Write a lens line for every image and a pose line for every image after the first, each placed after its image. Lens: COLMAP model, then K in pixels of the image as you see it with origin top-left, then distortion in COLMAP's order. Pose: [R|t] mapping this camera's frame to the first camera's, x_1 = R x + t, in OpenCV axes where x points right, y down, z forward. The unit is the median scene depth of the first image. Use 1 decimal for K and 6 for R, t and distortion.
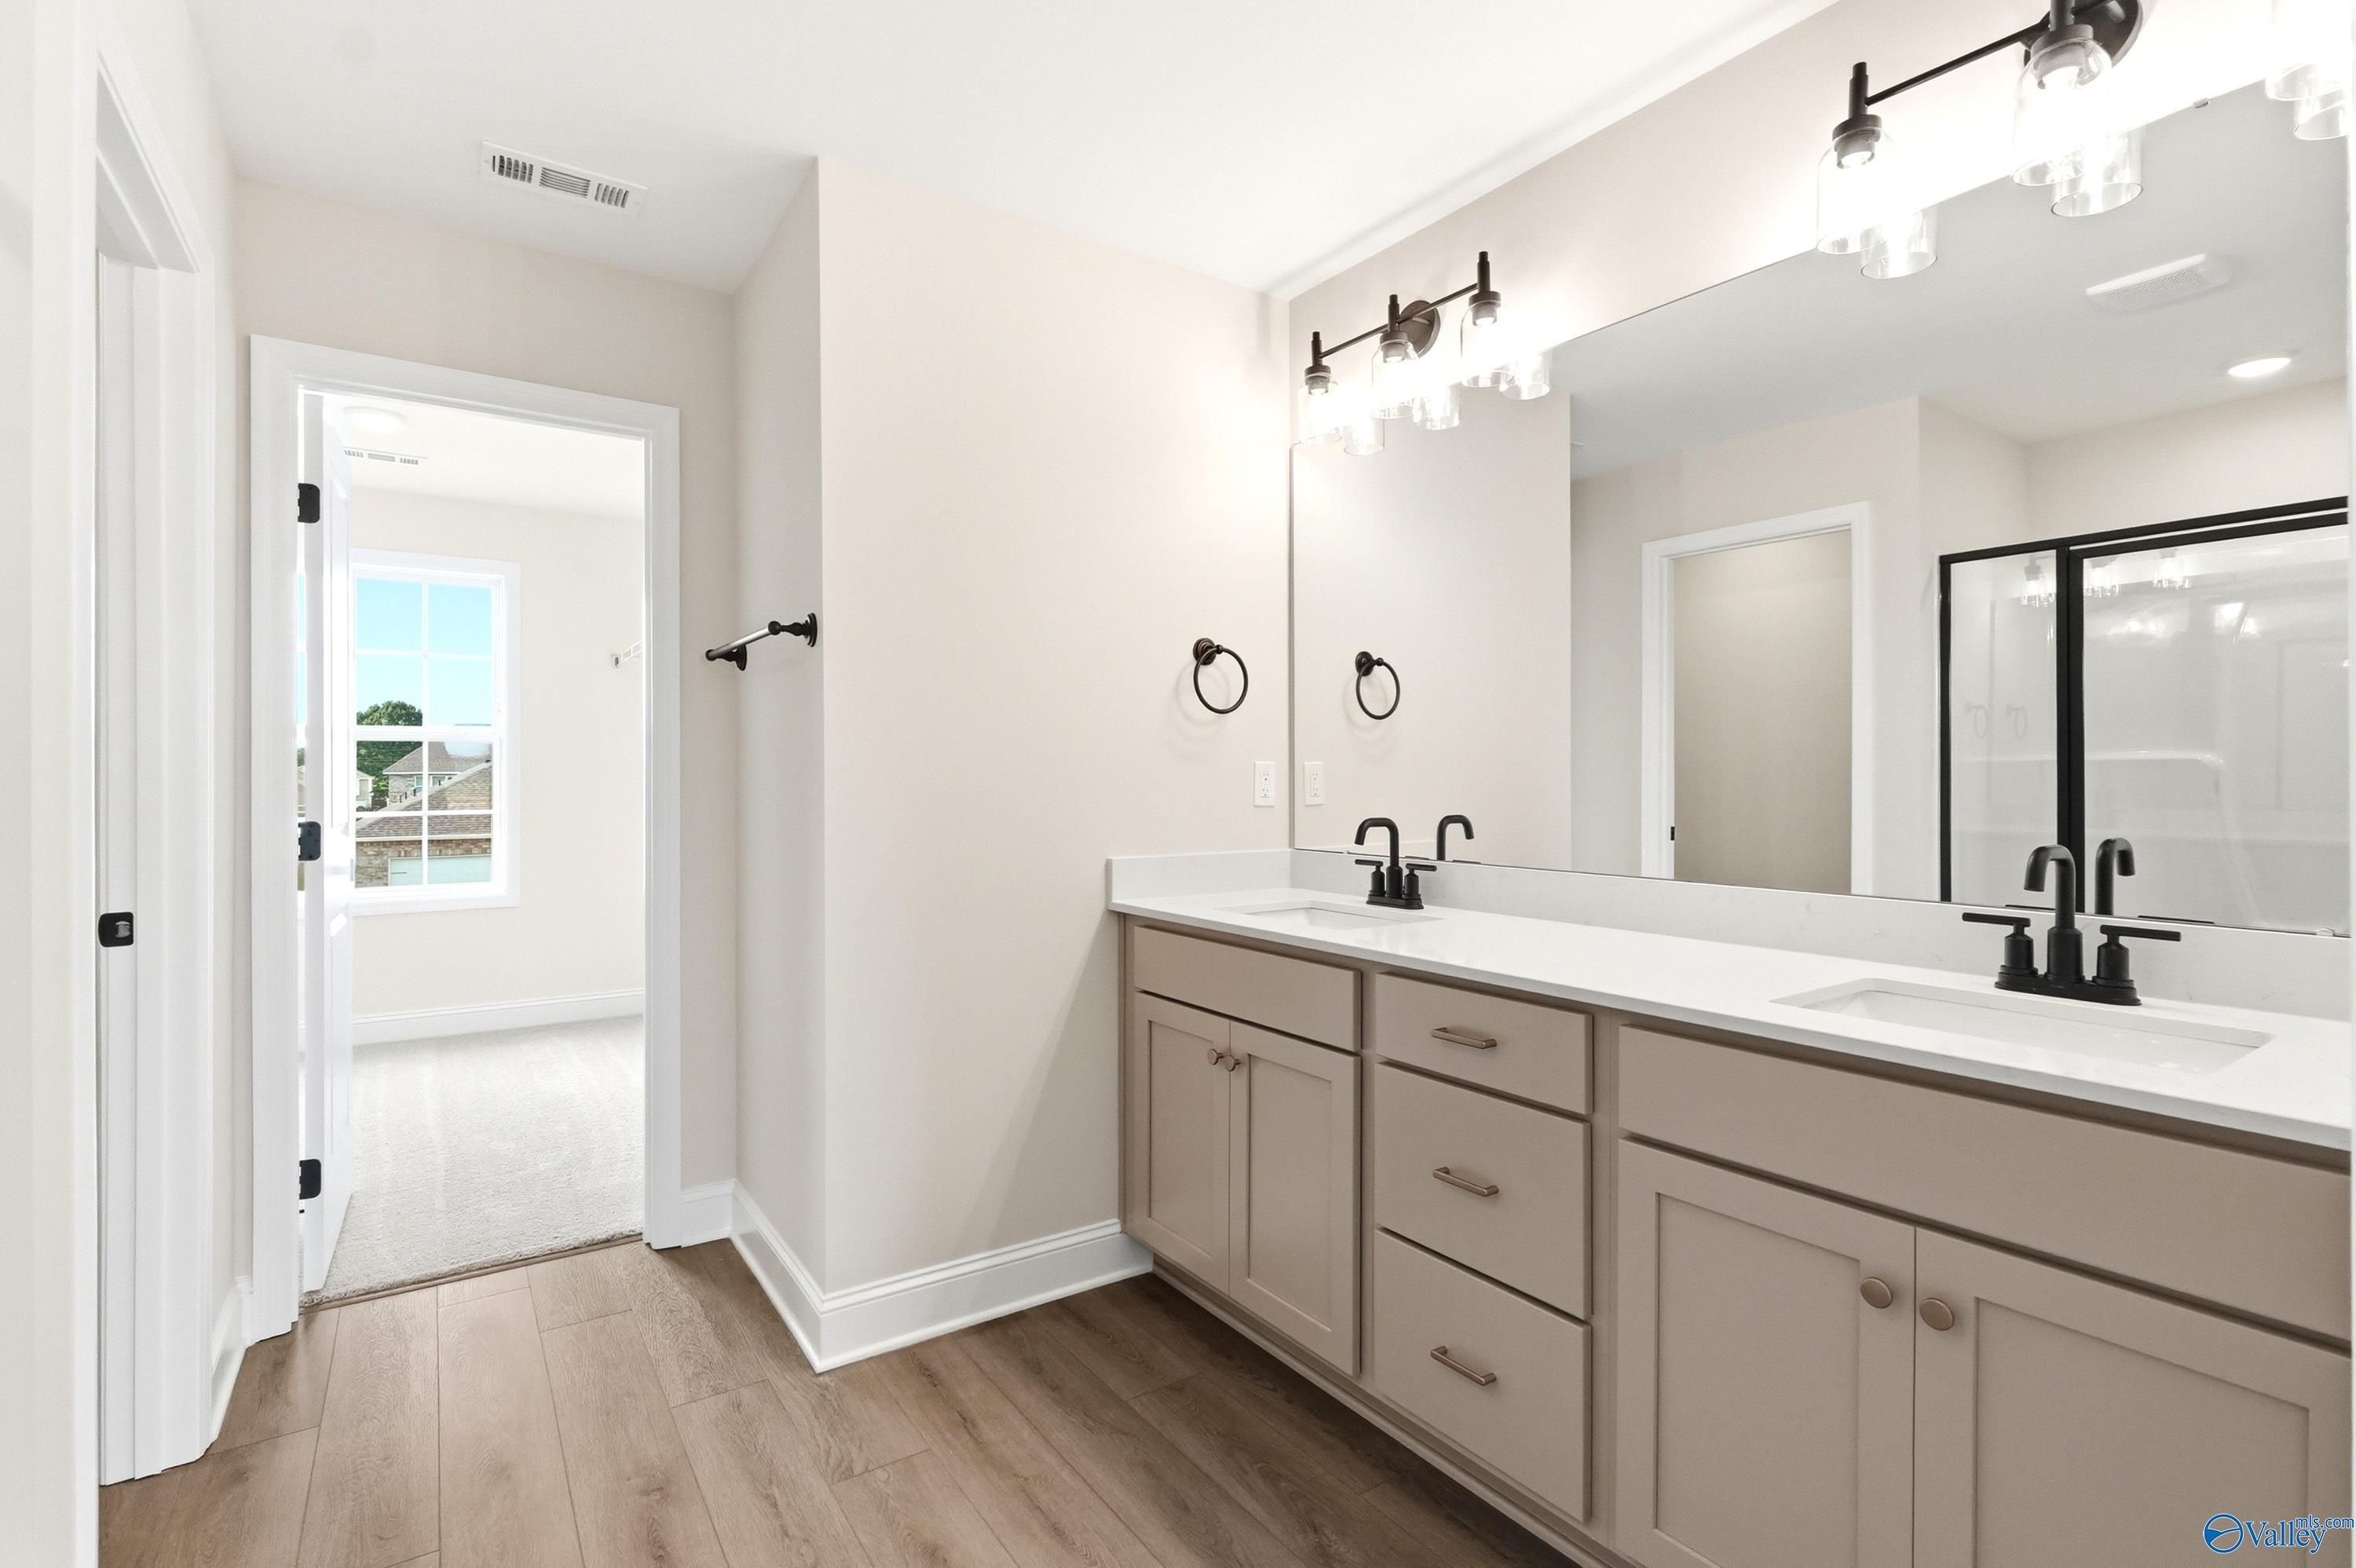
lens RADIAL K [[1015.0, 0, 1166.2], [0, 1015.0, 789.4], [0, 0, 1]] dist [-0.004404, 0.000212]
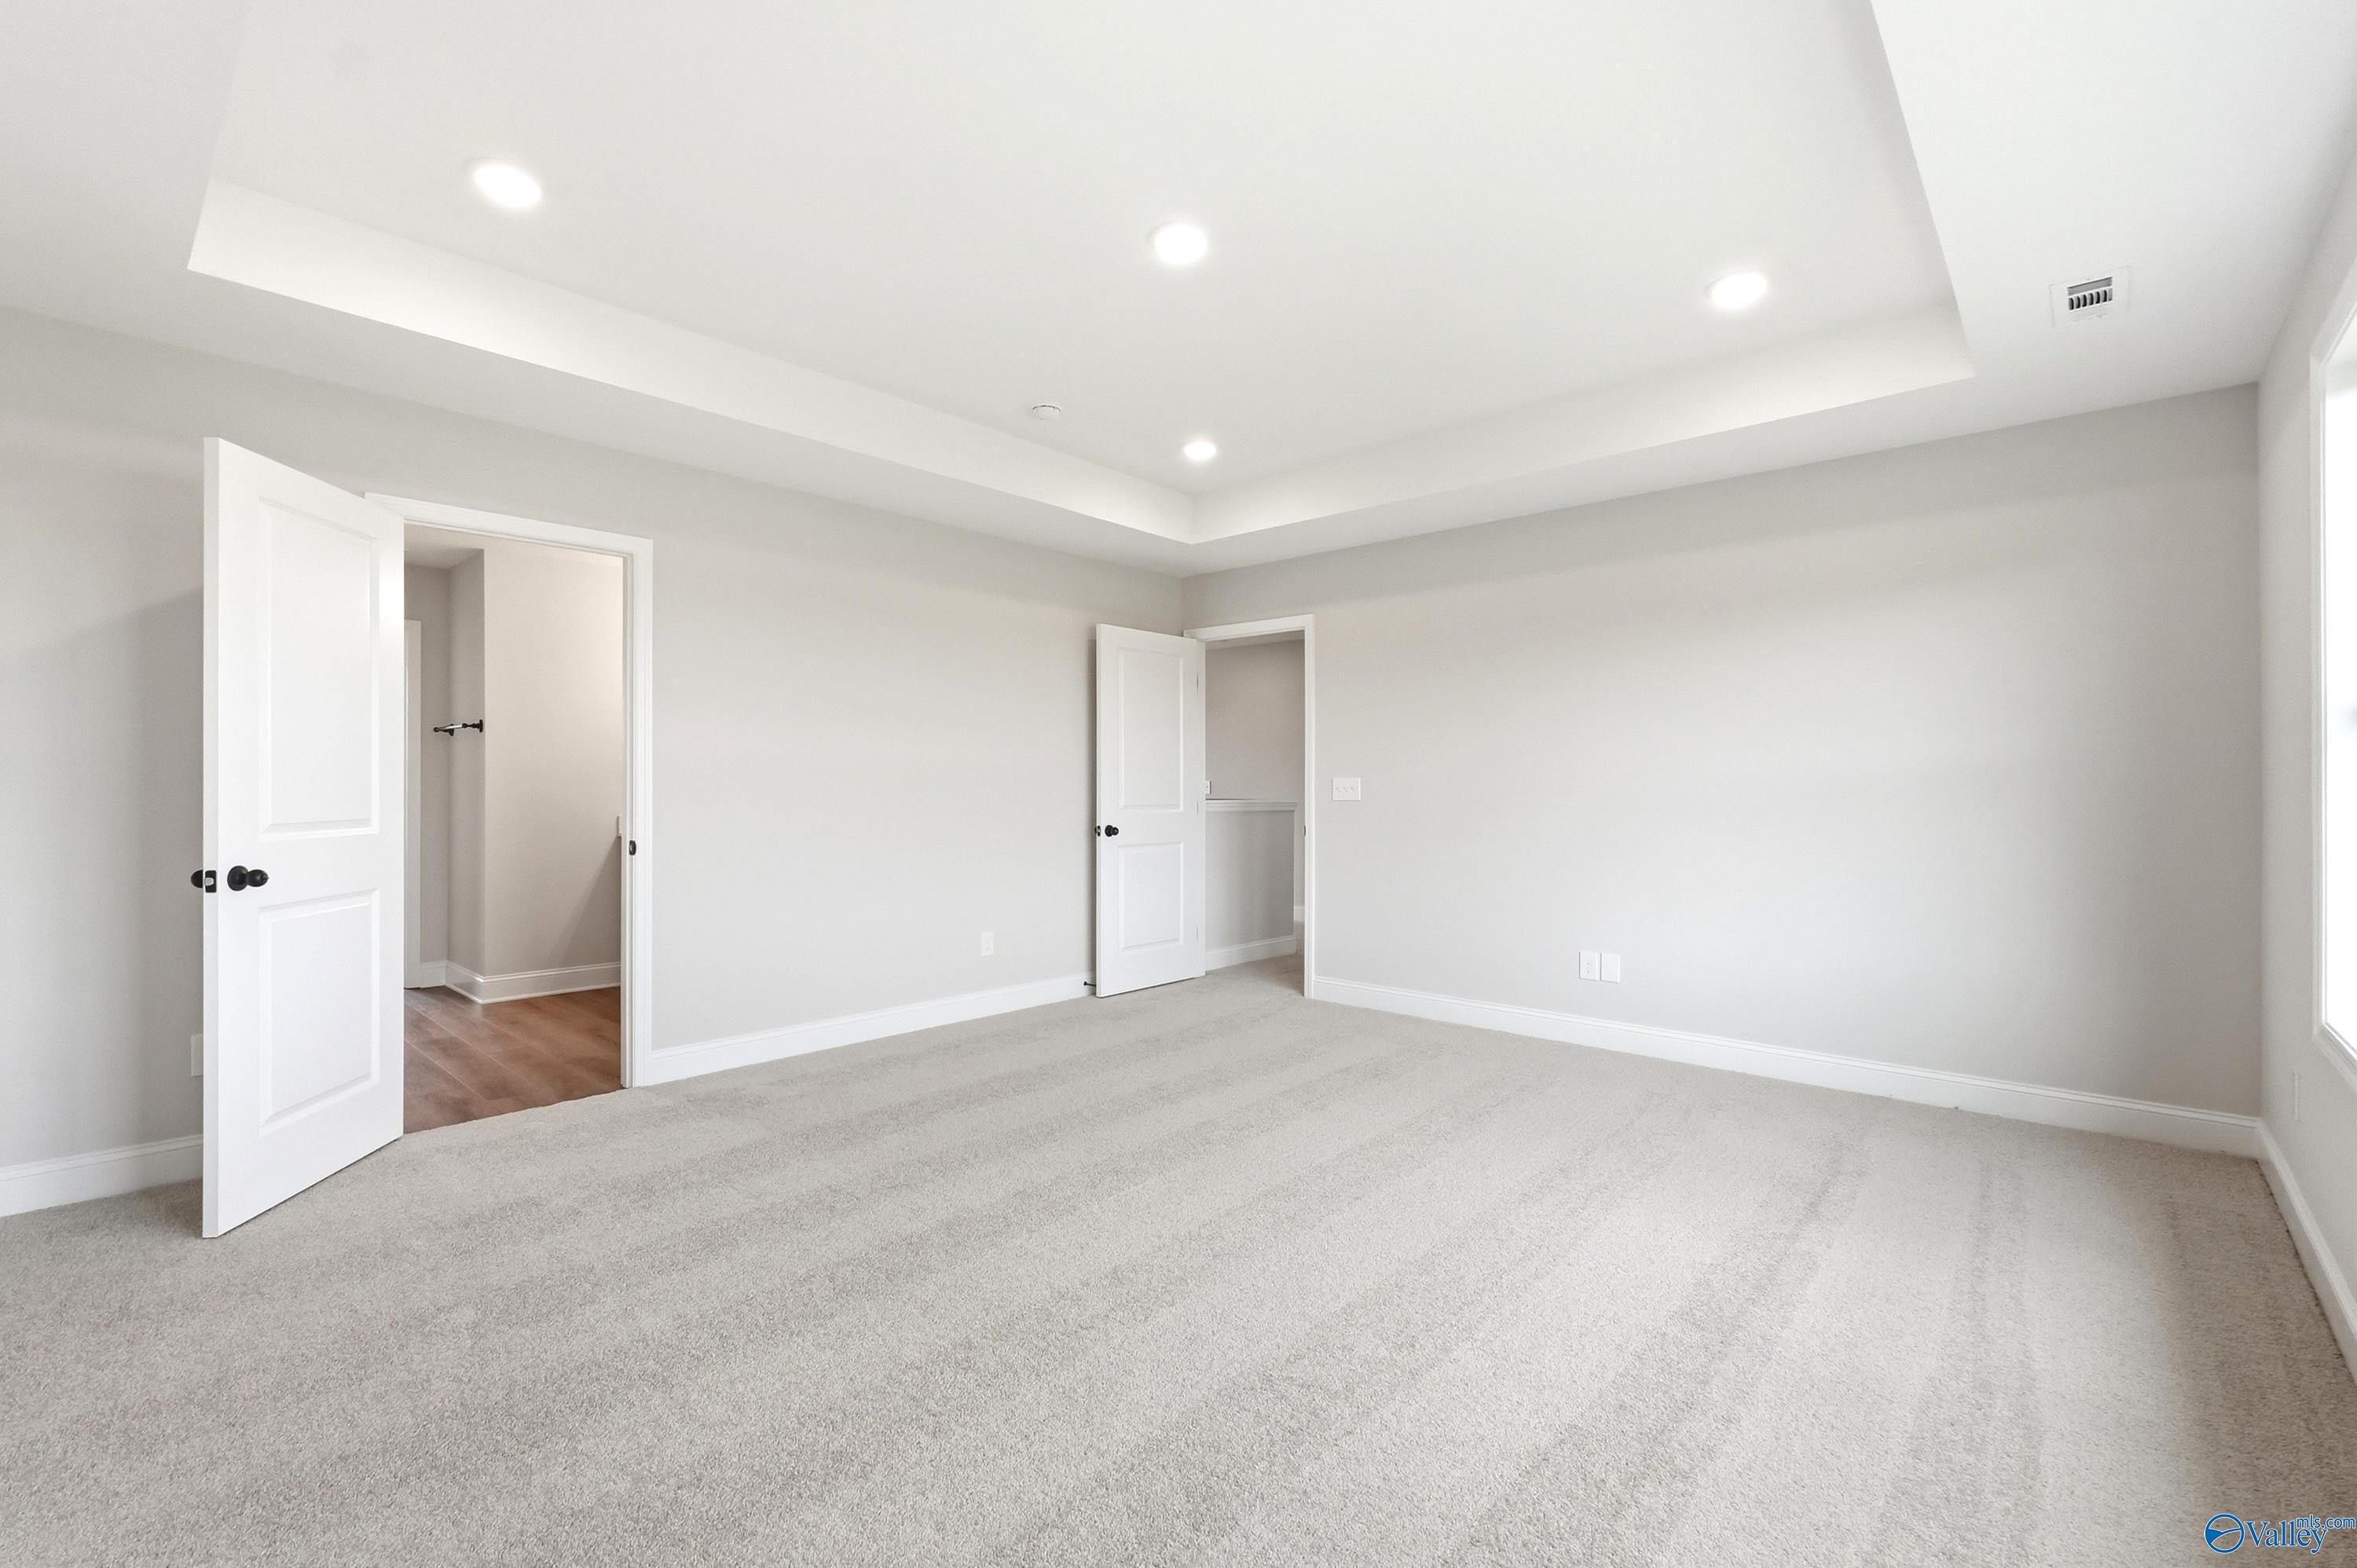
lens RADIAL K [[1015.4, 0, 1171.7], [0, 1015.4, 783.0], [0, 0, 1]] dist [-0.004404, 0.000212]
pose [[0.975869, 0.005038, 0.218298, 0.788649], [-0.005551, 0.999983, 0.001739, -0.021161], [-0.218286, -0.002908, 0.975881, -1.869745]]
